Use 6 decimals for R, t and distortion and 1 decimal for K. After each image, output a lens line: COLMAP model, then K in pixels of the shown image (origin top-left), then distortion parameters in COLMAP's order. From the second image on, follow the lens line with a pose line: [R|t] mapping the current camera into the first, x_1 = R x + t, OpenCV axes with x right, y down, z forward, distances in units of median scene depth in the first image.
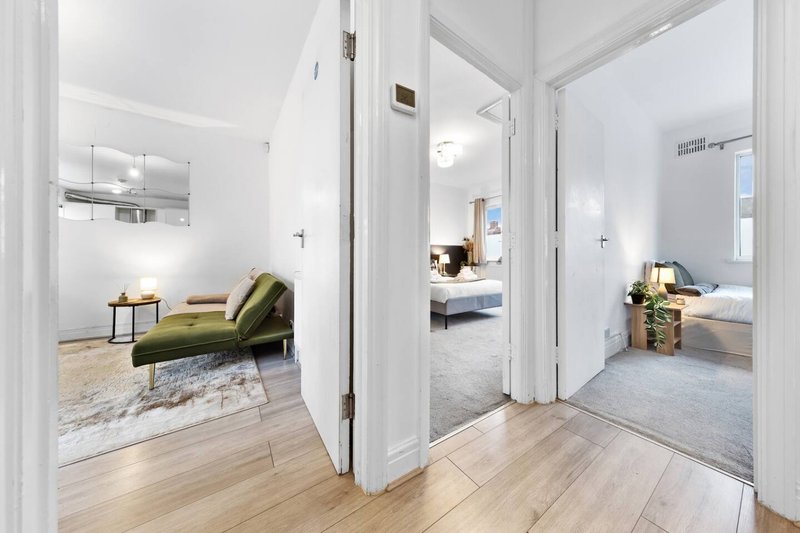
lens RADIAL K [[255.1, 0, 404.3], [0, 255.1, 261.1], [0, 0, 1]] dist [0.000926, 0.000002]
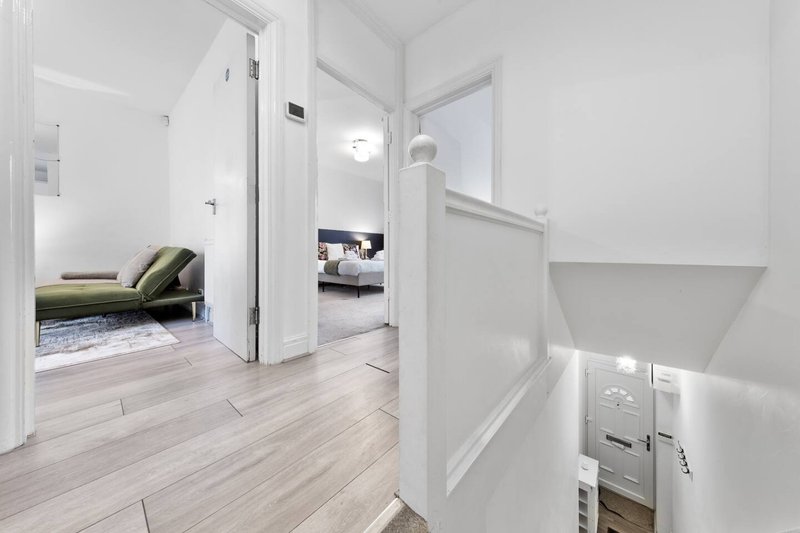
lens RADIAL K [[259.6, 0, 424.7], [0, 259.6, 255.9], [0, 0, 1]] dist [-0.000093, -0.000064]
pose [[0.950192, -0.007354, 0.311578, 0.102899], [0.009703, 0.999935, -0.005988, 0.102954], [-0.311513, 0.008713, 0.950202, -0.300950]]
